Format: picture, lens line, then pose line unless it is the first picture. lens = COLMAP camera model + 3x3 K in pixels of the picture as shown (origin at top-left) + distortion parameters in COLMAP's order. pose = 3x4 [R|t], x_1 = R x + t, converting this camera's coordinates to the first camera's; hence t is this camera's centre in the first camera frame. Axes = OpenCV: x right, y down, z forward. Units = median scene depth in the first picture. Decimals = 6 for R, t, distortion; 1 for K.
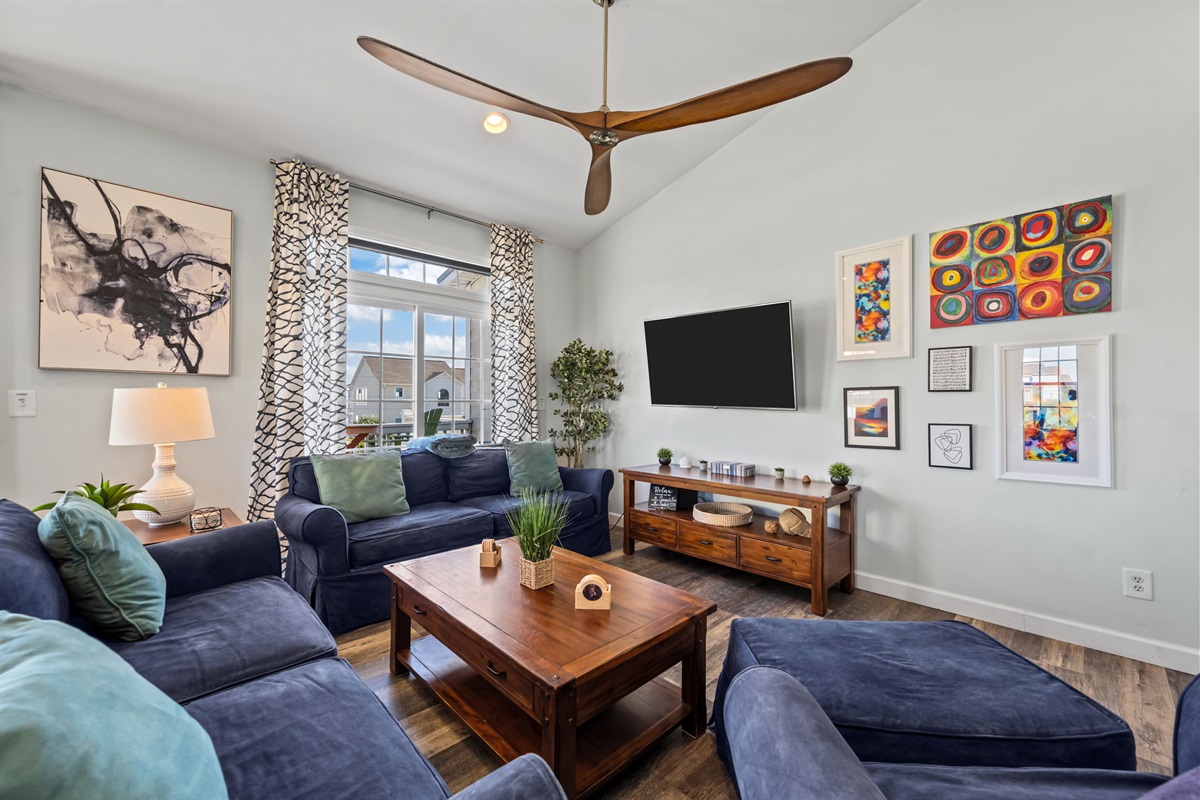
lens RADIAL K [[473.4, 0, 604.3], [0, 473.4, 403.0], [0, 0, 1]] dist [0.000548, 0.000259]
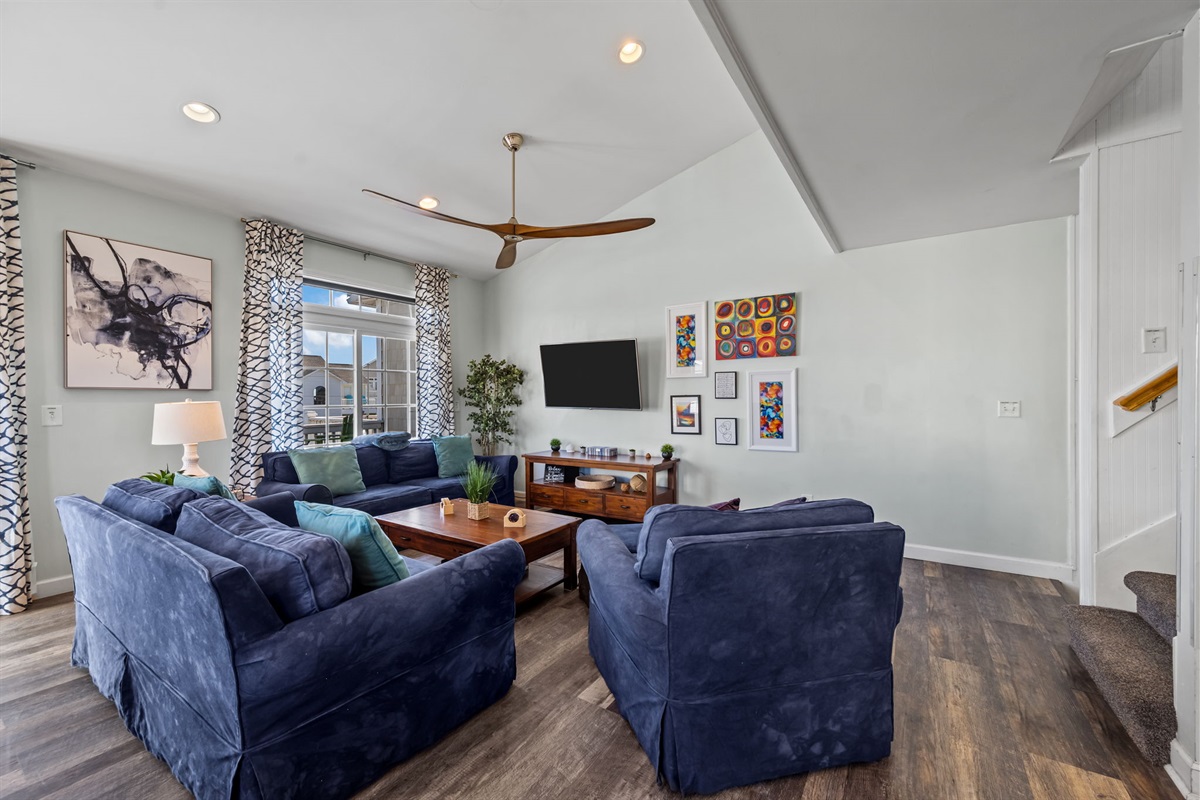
lens RADIAL K [[473.4, 0, 604.3], [0, 473.4, 403.0], [0, 0, 1]] dist [0.000548, 0.000259]
pose [[0.974995, -0.010955, 0.221957, -0.046138], [0.008652, 0.999898, 0.011346, -0.026914], [-0.222058, -0.009142, 0.974991, -0.453065]]
